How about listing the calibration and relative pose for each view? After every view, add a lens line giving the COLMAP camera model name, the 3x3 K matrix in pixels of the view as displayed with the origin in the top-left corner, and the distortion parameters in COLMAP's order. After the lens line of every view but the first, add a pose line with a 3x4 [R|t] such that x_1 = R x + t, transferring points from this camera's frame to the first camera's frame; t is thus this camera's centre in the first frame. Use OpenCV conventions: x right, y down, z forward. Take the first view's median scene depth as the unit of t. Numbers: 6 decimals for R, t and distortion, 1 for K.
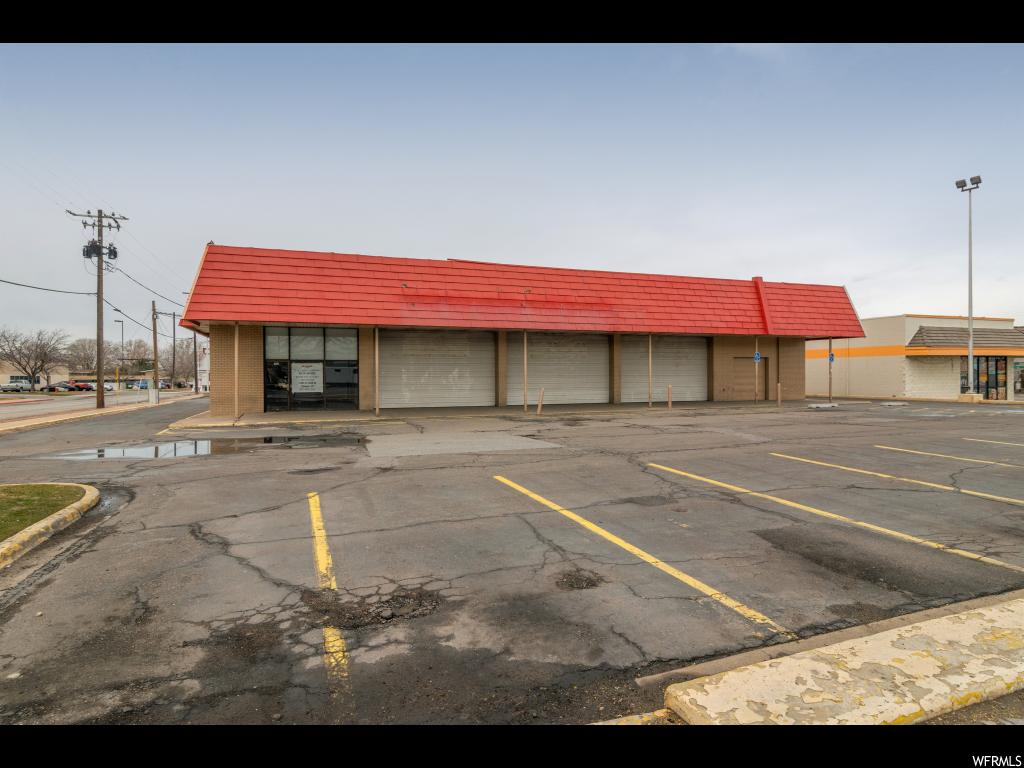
lens RADIAL K [[542.2, 0, 512.0], [0, 542.2, 384.0], [0, 0, 1]] dist [-0.039377, 0.000141]
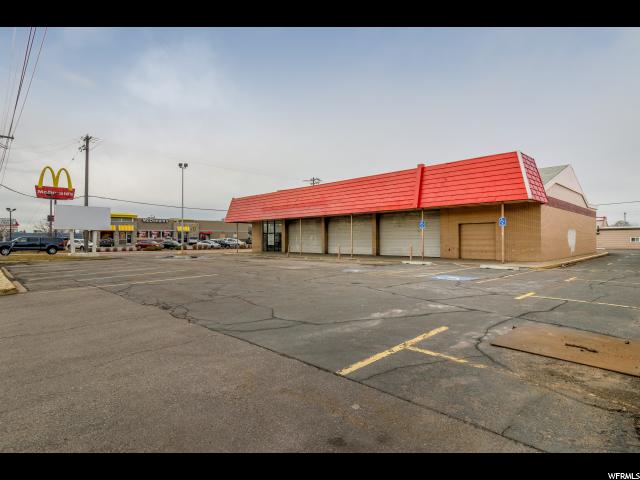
lens RADIAL K [[357.2, 0, 322.6], [0, 357.2, 235.9], [0, 0, 1]] dist [-0.000047, 0.000932]
pose [[0.414181, -0.003387, -0.910188, 1.250803], [-0.008072, 0.999940, -0.007394, -0.015360], [0.910159, 0.010410, 0.414129, 0.452271]]
